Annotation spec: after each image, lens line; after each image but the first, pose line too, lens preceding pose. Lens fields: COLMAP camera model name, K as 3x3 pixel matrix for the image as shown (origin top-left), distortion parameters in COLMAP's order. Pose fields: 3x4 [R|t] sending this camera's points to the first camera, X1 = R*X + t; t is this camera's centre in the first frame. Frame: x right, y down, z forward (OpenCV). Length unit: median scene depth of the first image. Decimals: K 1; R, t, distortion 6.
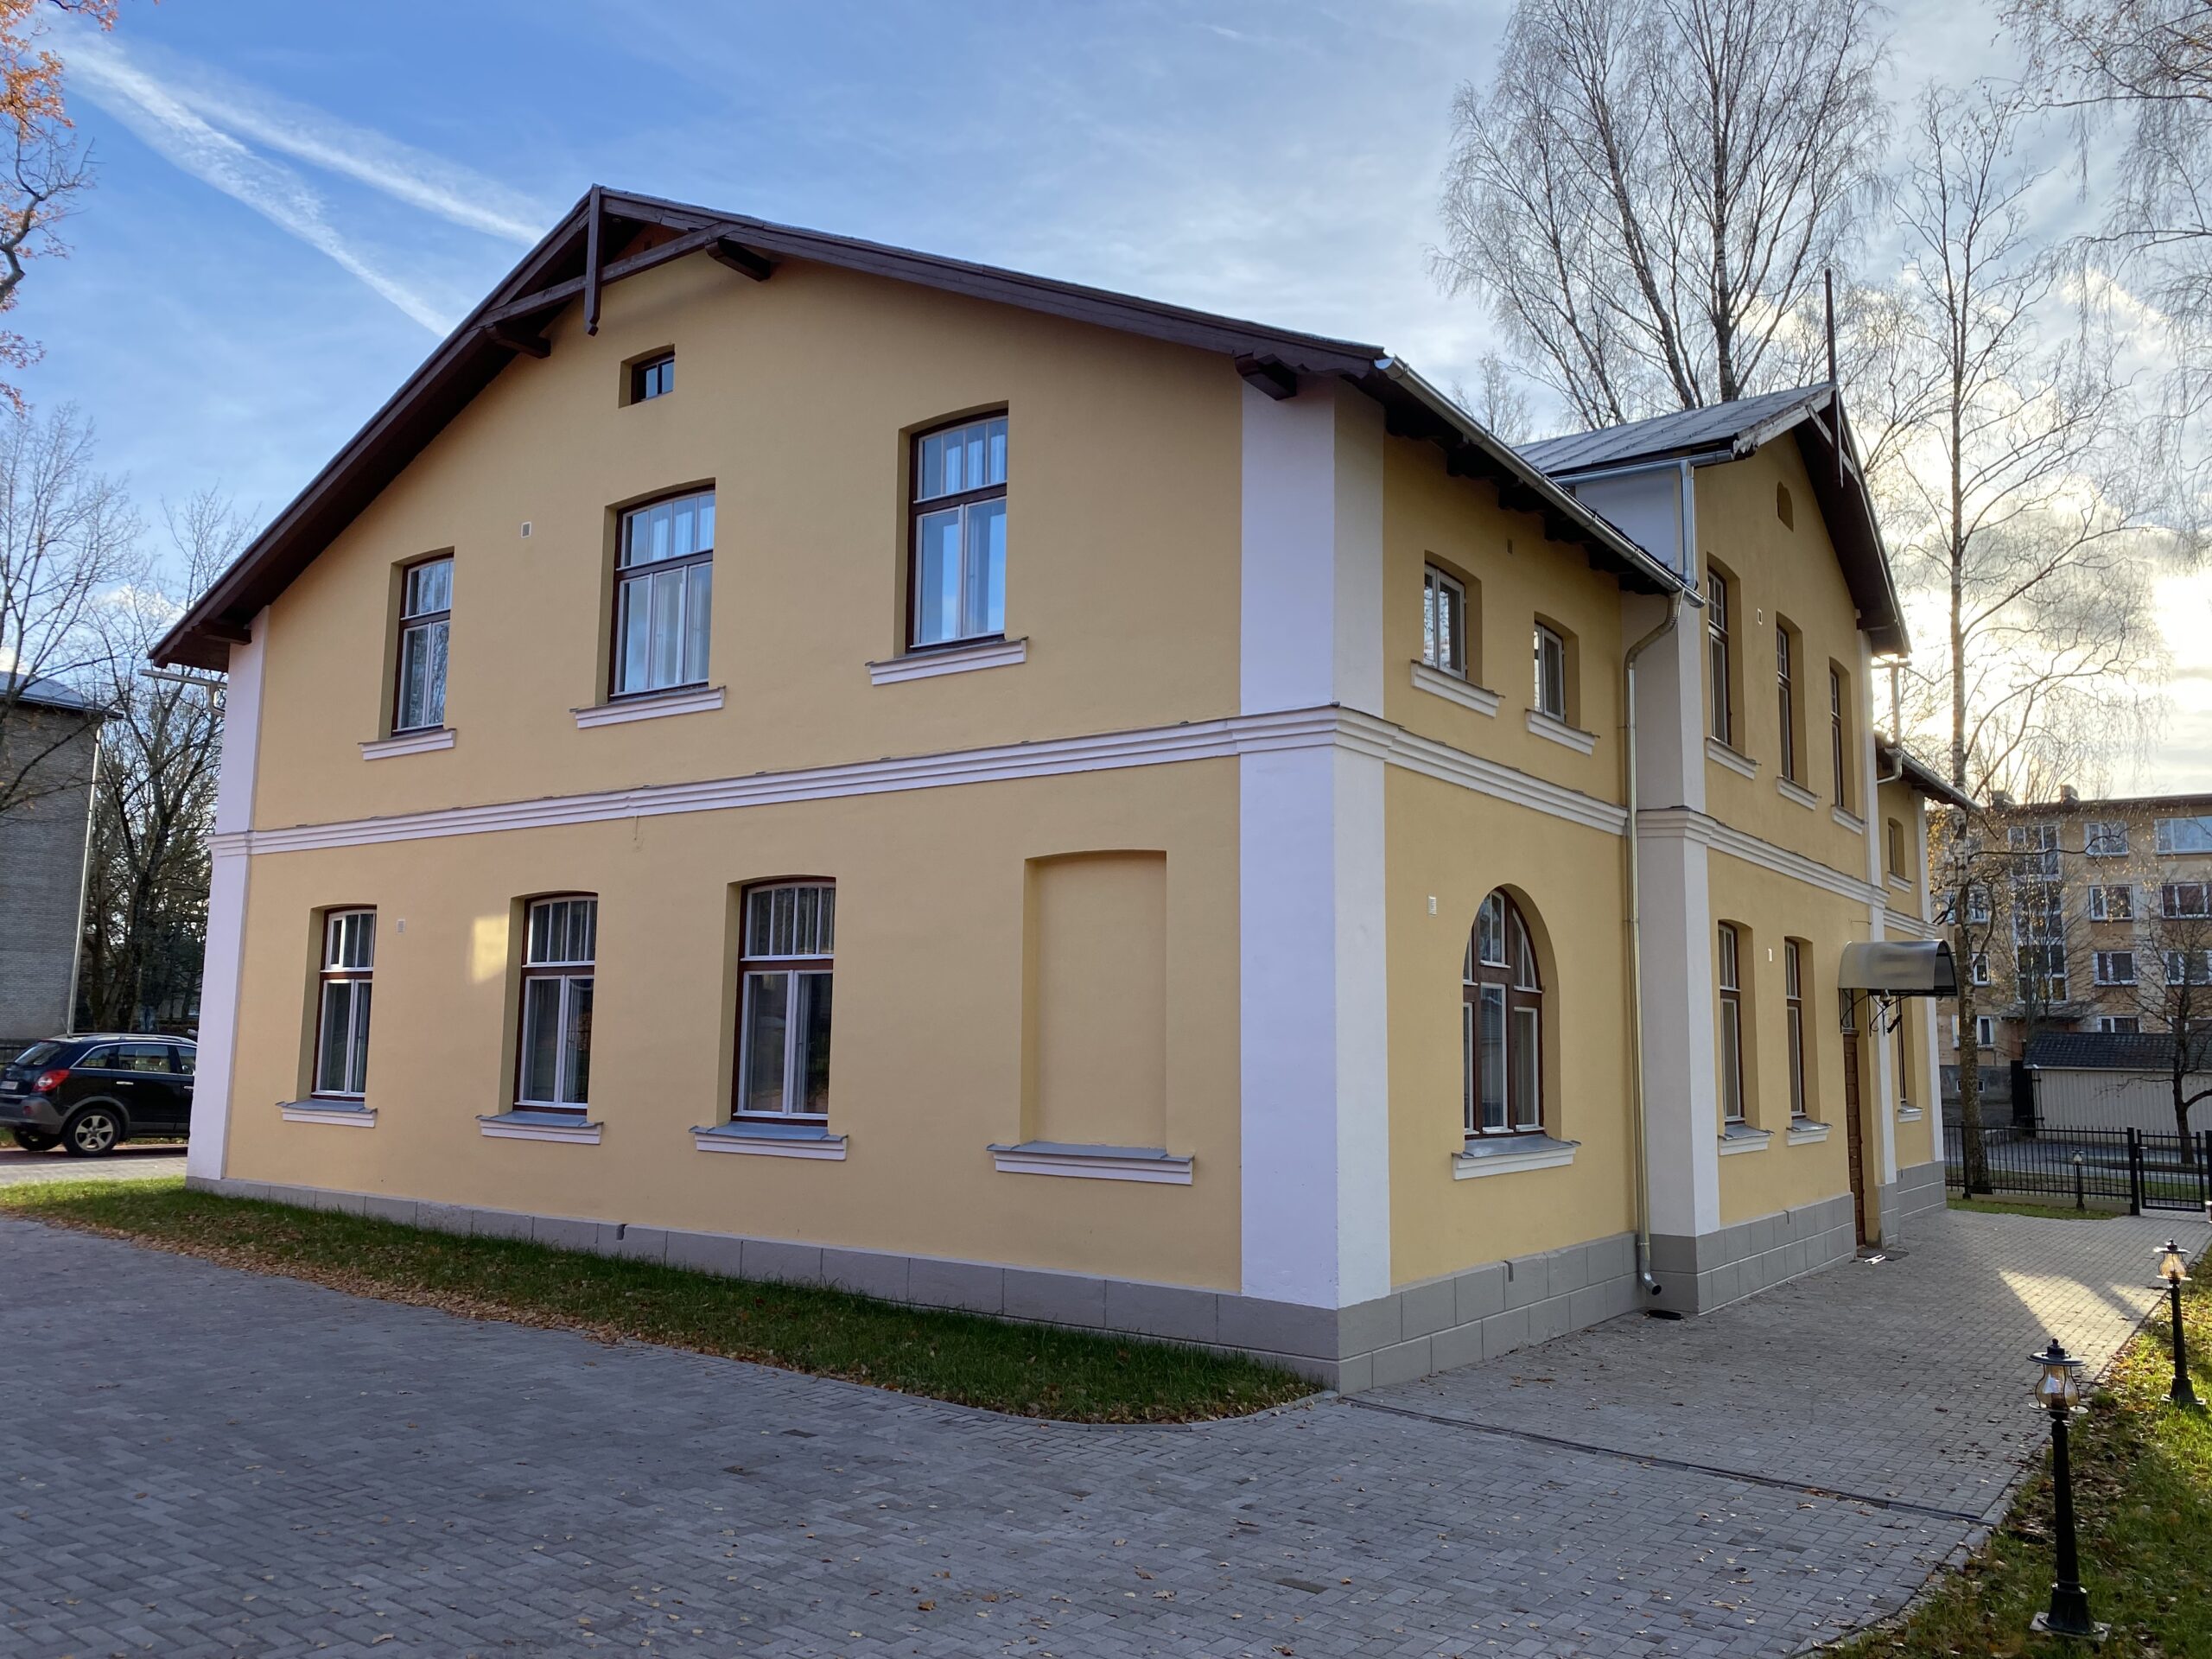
lens RADIAL K [[1659.6, 0, 1106.0], [0, 1659.6, 829.5], [0, 0, 1]] dist [0.120305, 0.000254]
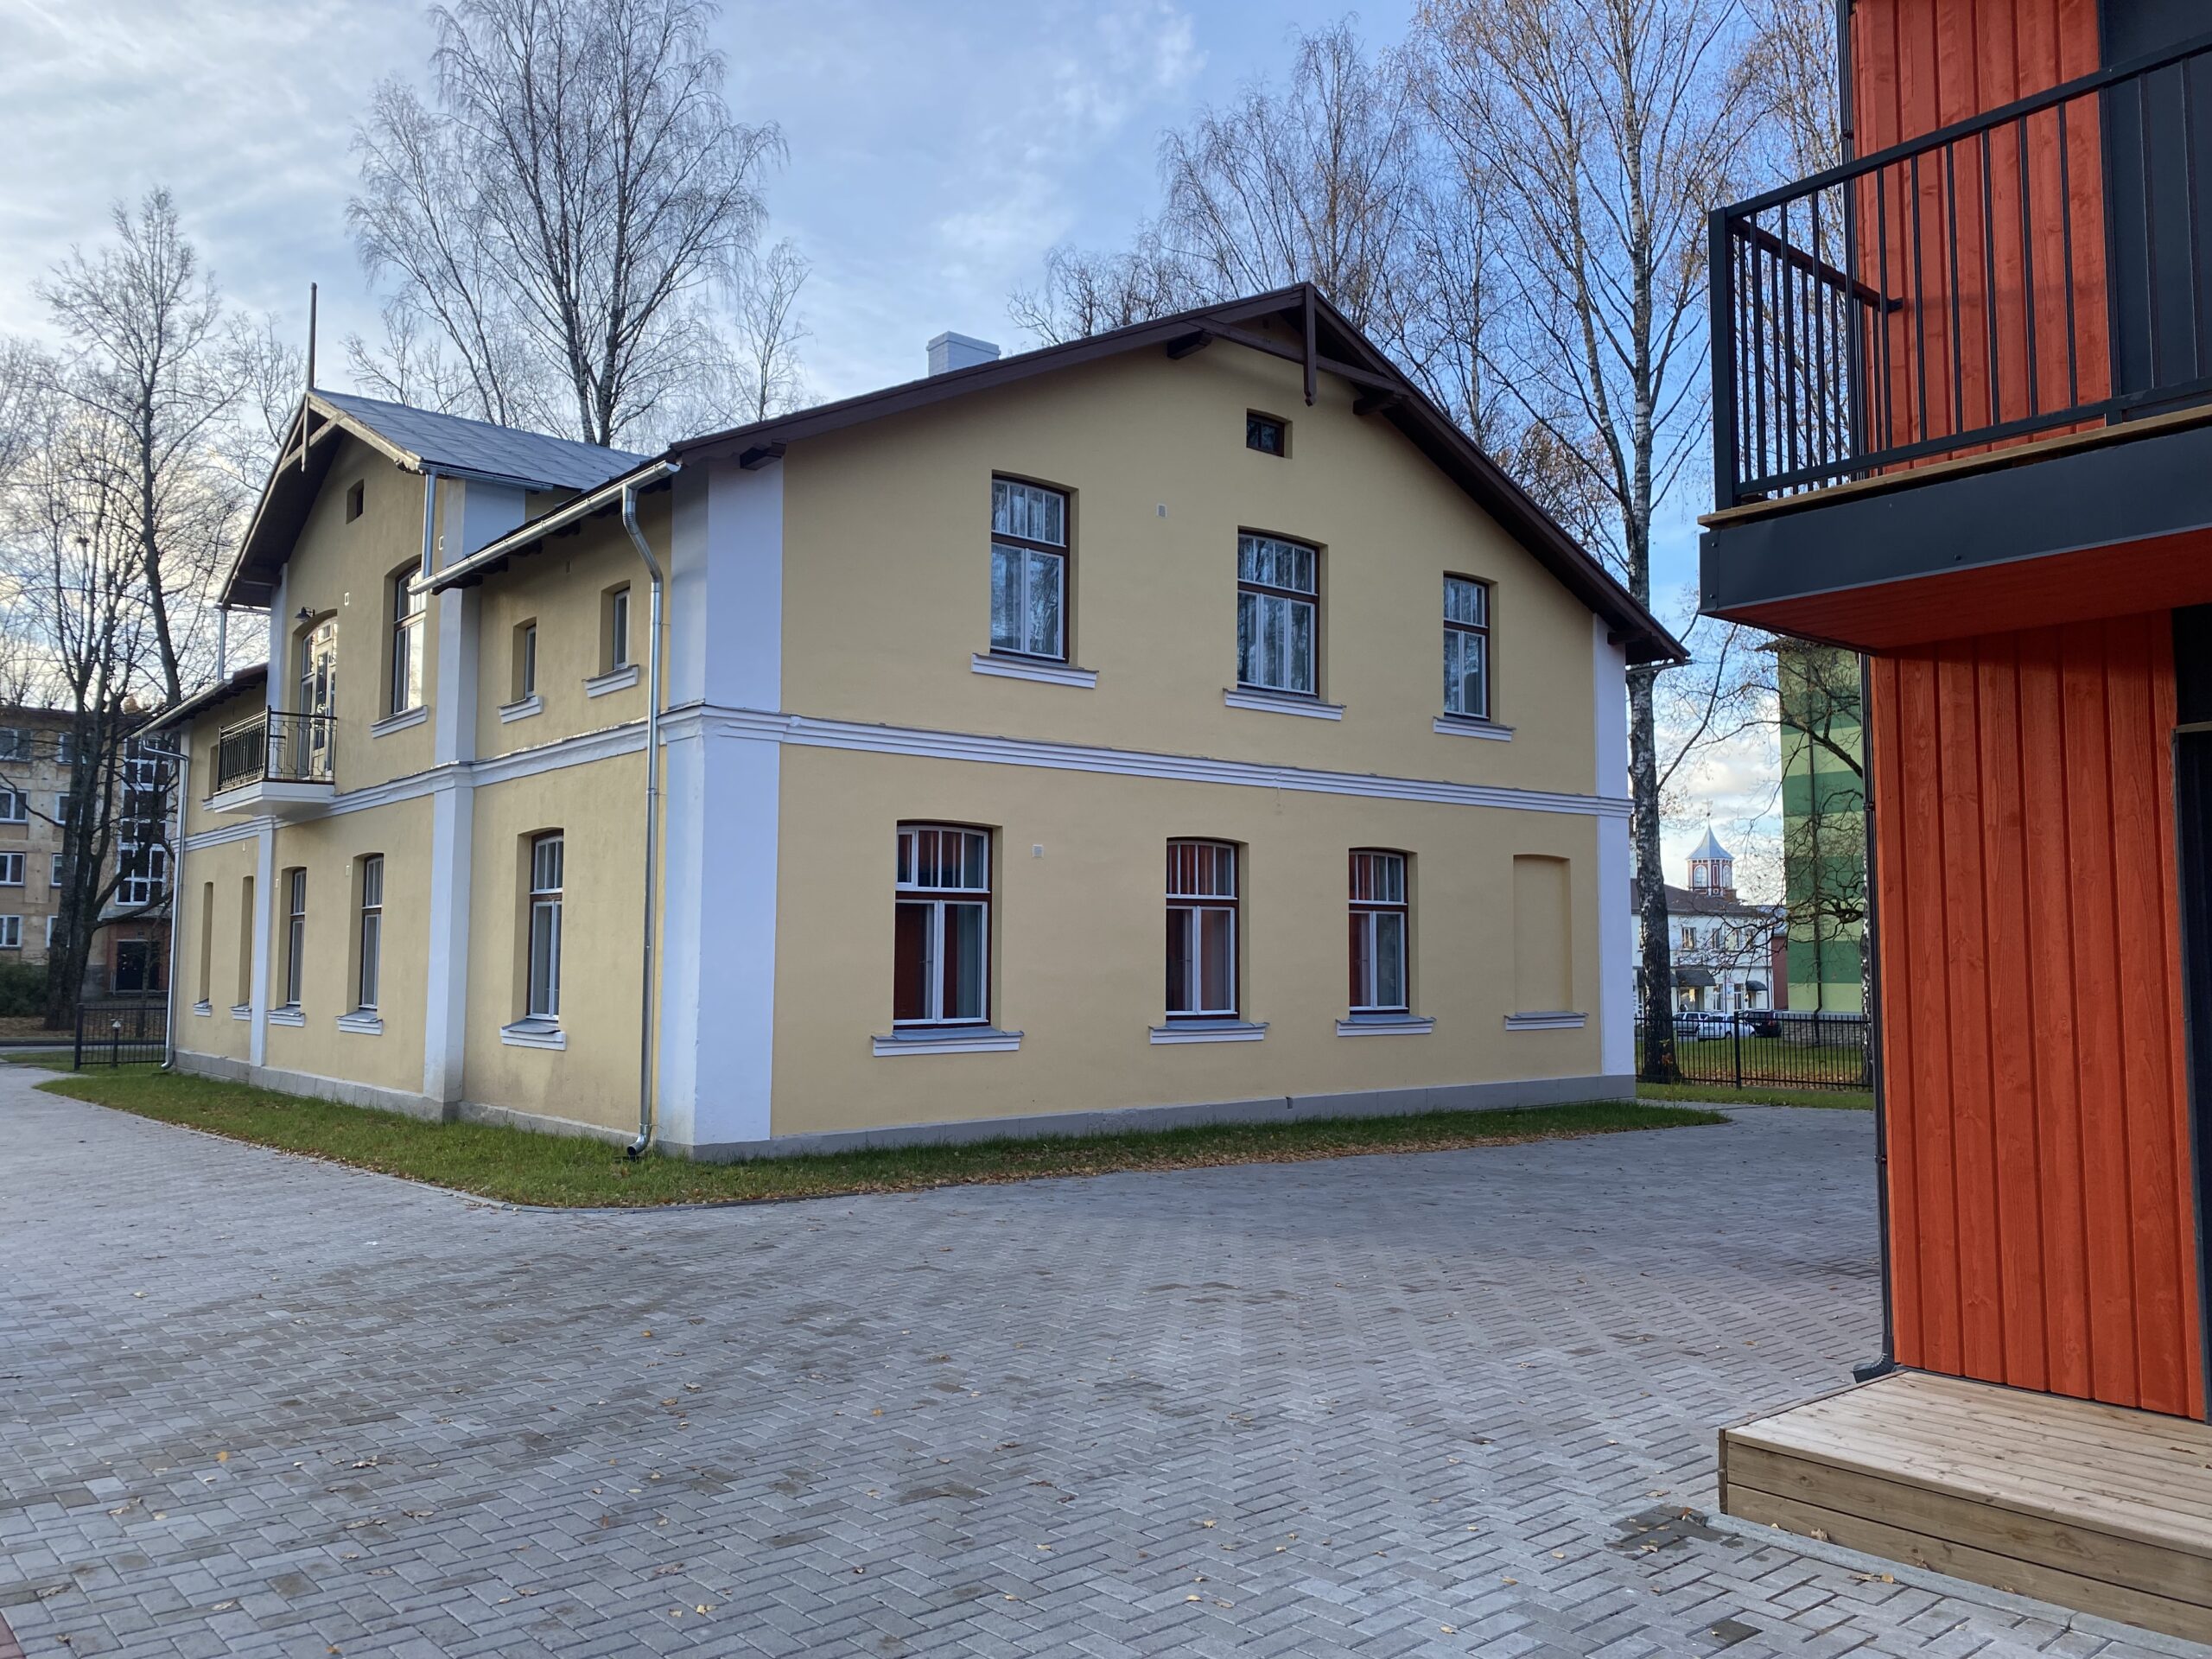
lens RADIAL K [[1659.6, 0, 1106.0], [0, 1659.6, 829.5], [0, 0, 1]] dist [0.120305, 0.000254]
pose [[0.241590, 0.069453, 0.967890, -1.582783], [-0.106092, 0.993347, -0.044799, 0.098635], [-0.964562, -0.091863, 0.247351, 0.827121]]
